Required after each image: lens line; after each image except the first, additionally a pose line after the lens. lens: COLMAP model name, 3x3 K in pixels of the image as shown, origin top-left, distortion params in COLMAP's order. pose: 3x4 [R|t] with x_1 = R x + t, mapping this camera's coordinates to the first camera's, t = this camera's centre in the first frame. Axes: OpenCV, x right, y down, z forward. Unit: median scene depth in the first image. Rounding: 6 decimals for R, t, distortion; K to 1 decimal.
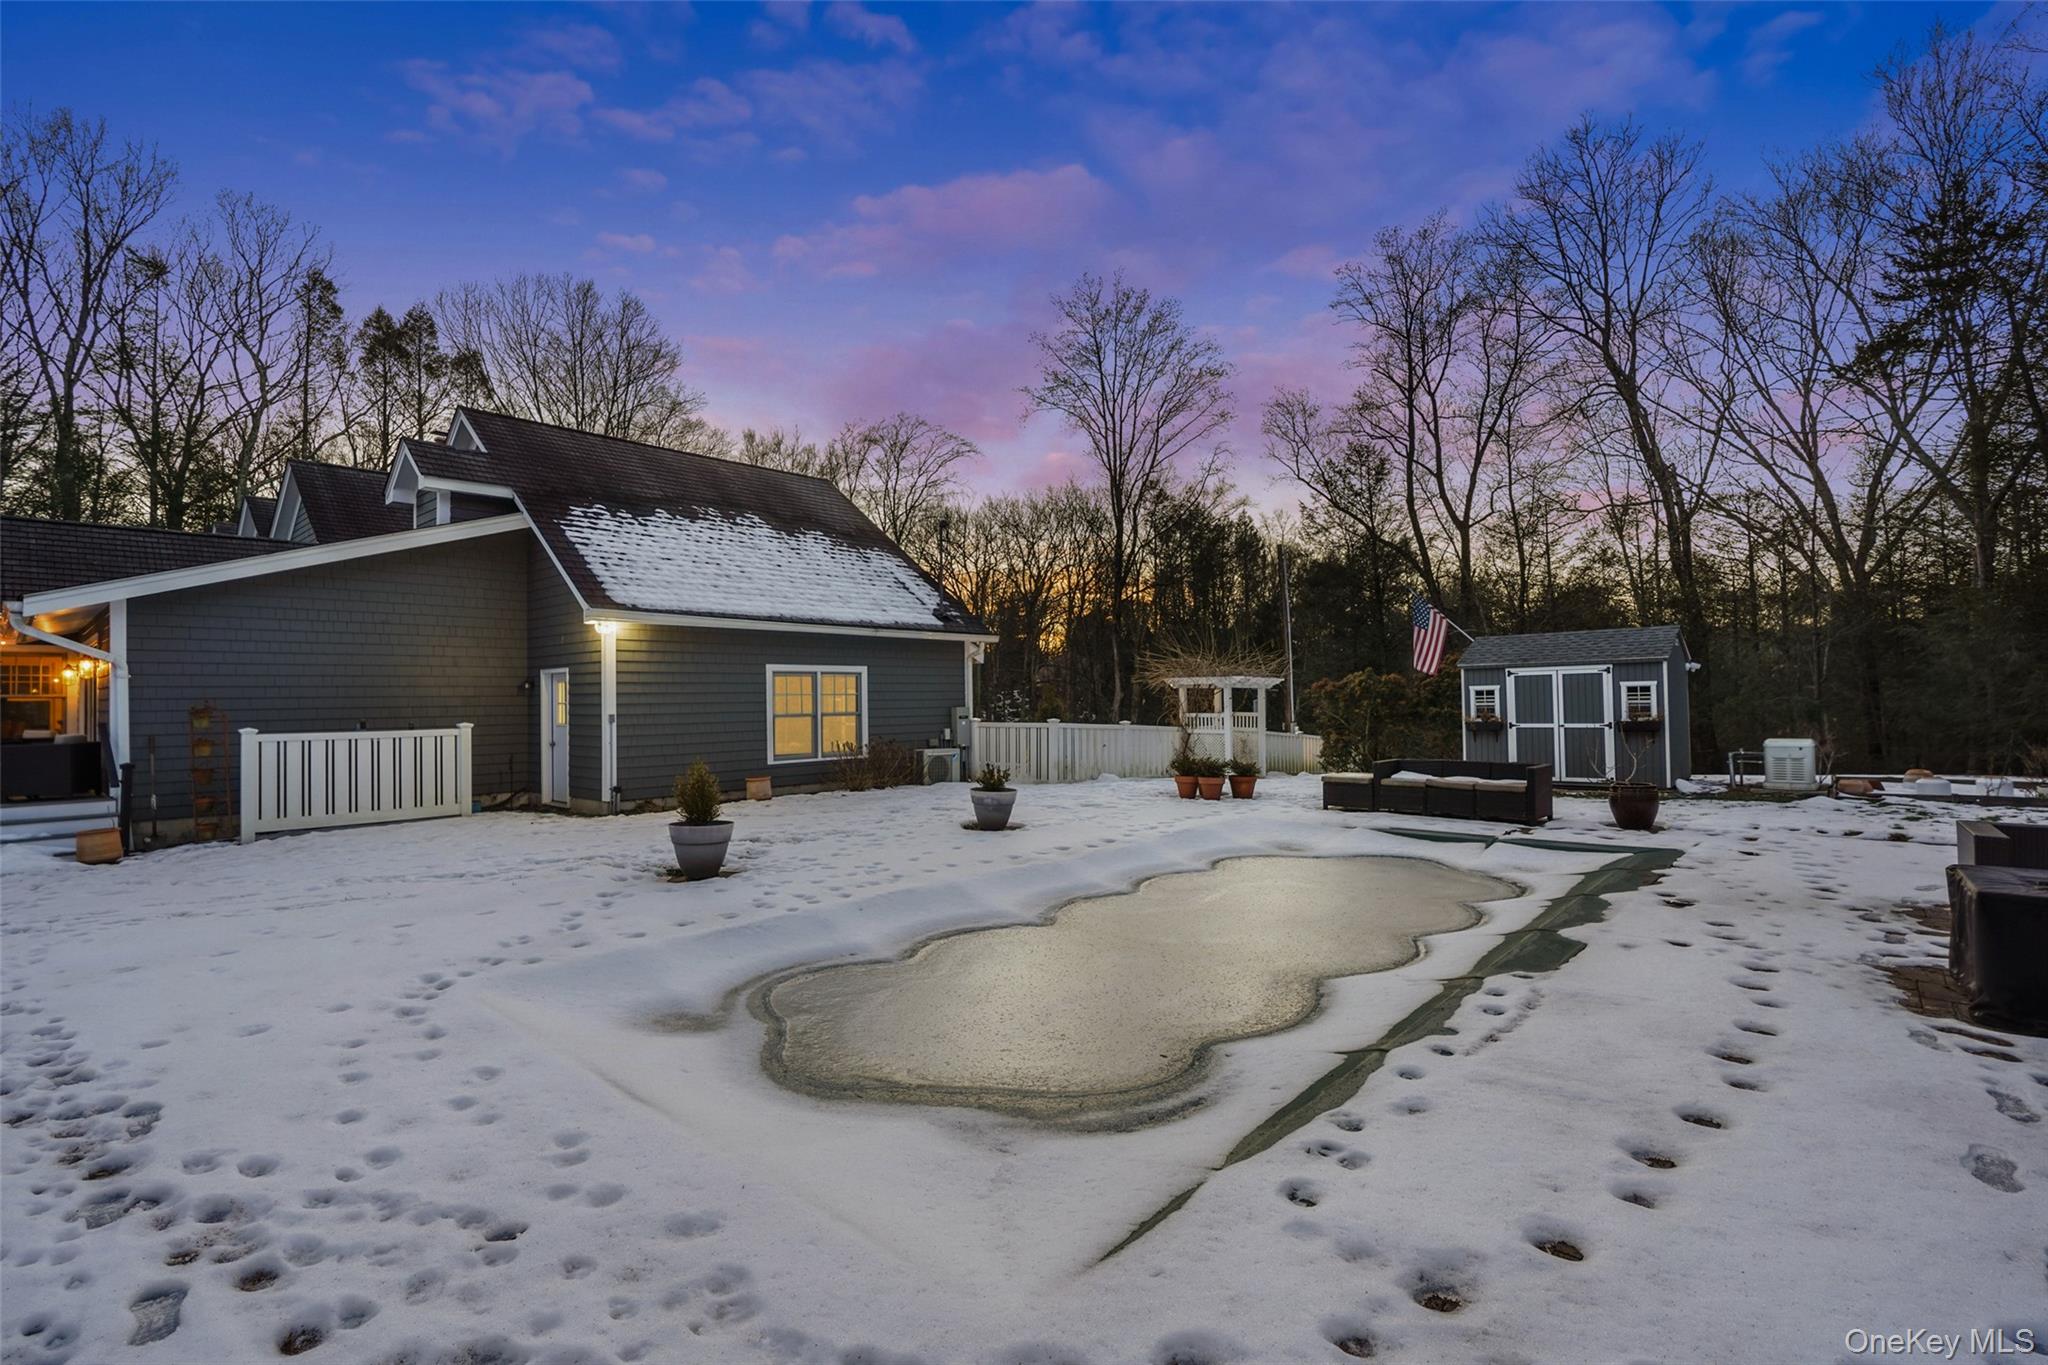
lens RADIAL K [[932.9, 0, 1026.8], [0, 932.9, 689.4], [0, 0, 1]] dist [0.004669, 0.000183]
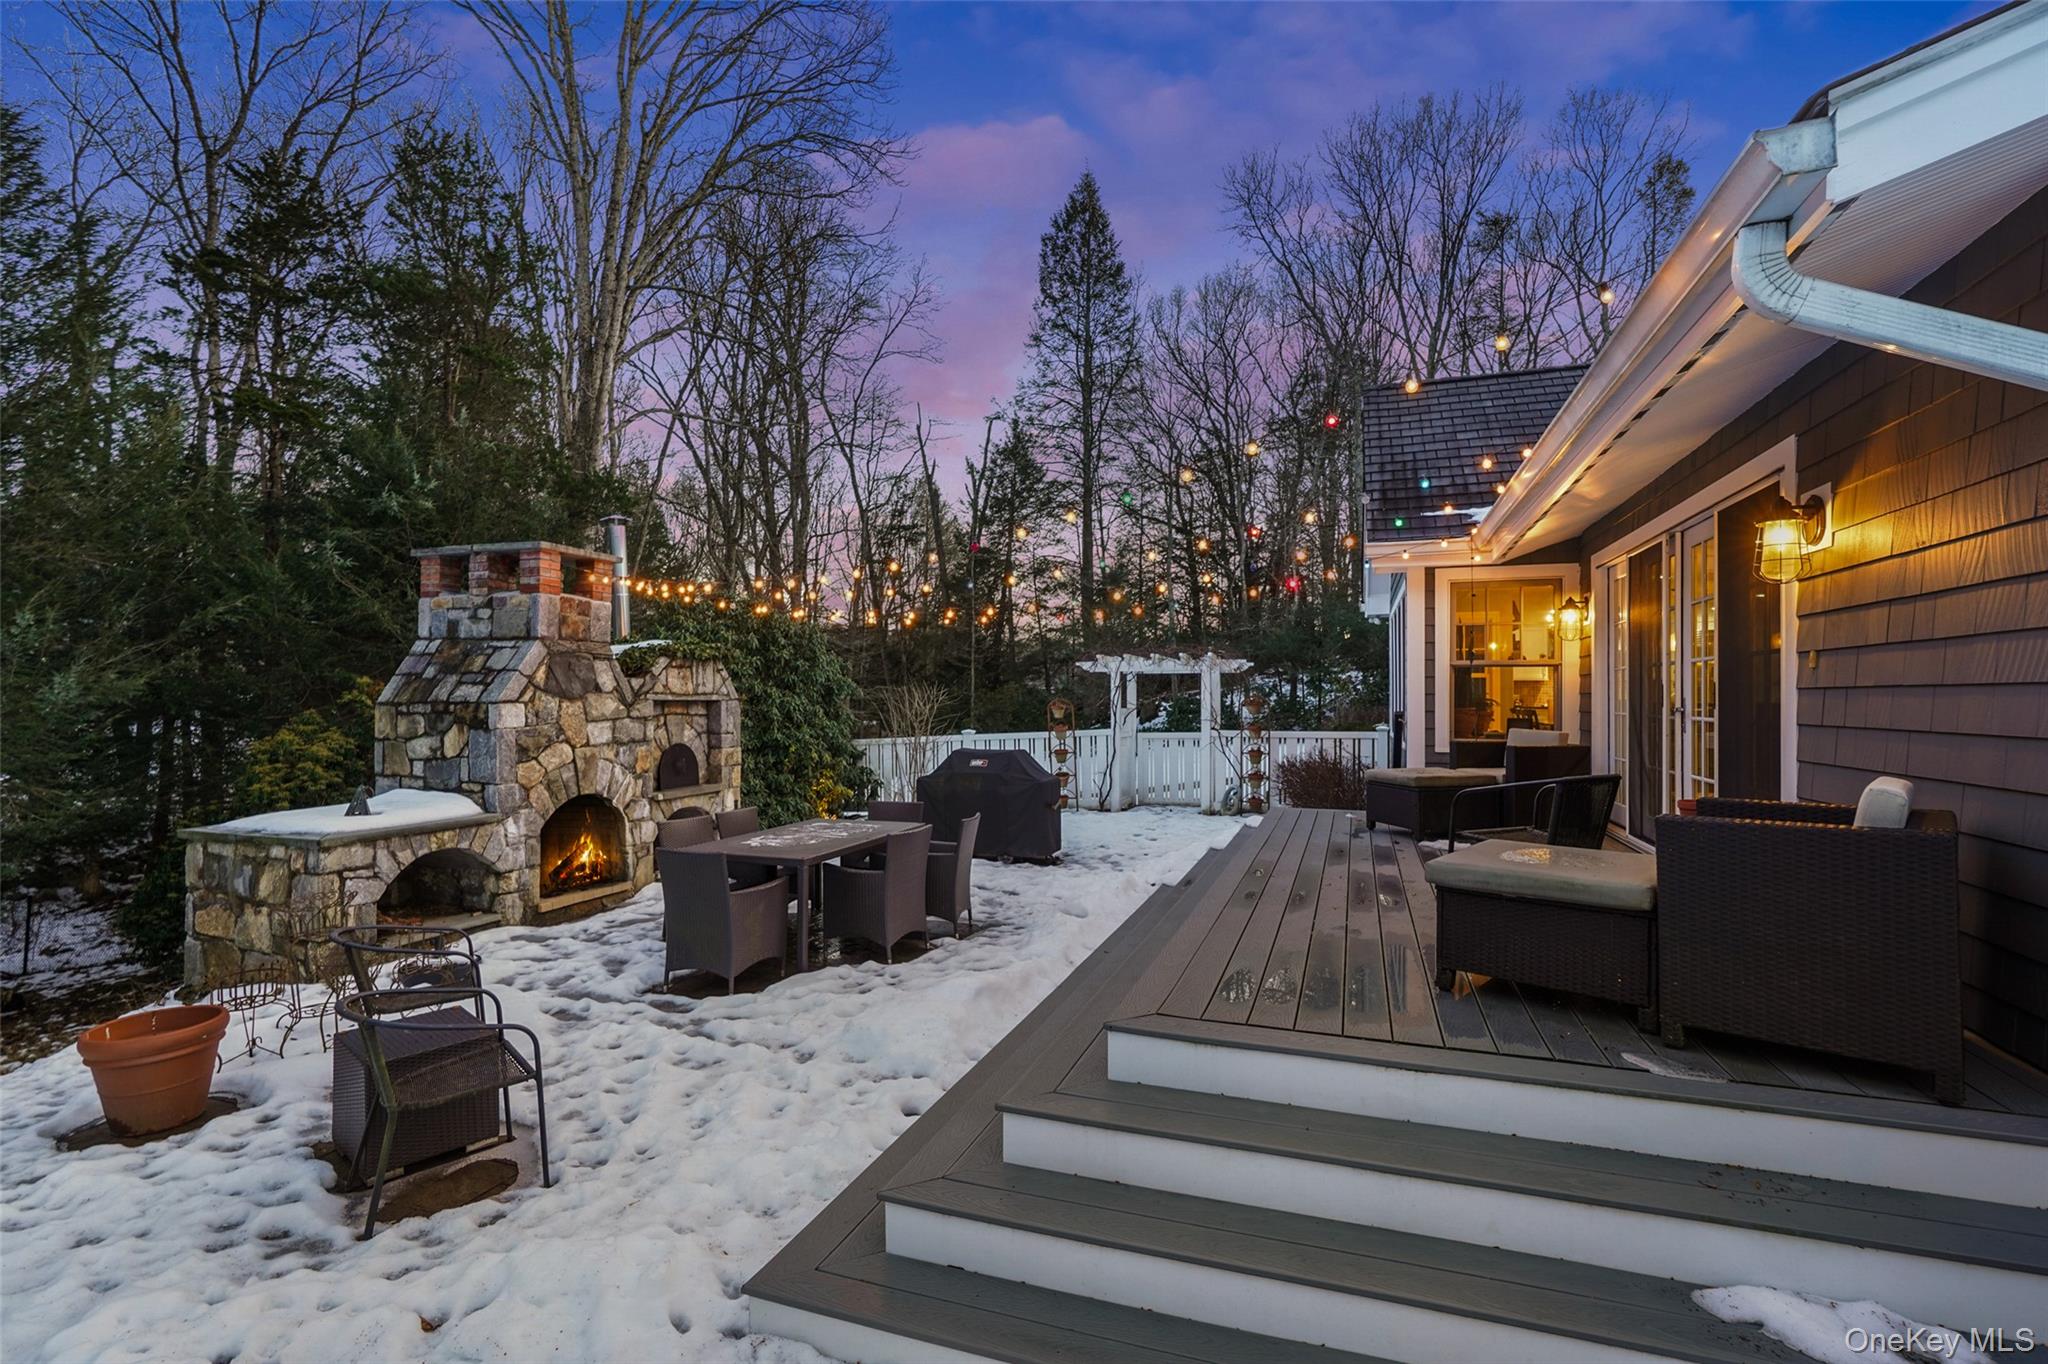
lens RADIAL K [[932.9, 0, 1026.8], [0, 932.9, 689.9], [0, 0, 1]] dist [0.004669, 0.000183]
pose [[0.369358, 0.005852, -0.929269, -0.227722], [0.004661, 0.999956, 0.008150, 0.004056], [0.929276, -0.007342, 0.369314, 0.206673]]
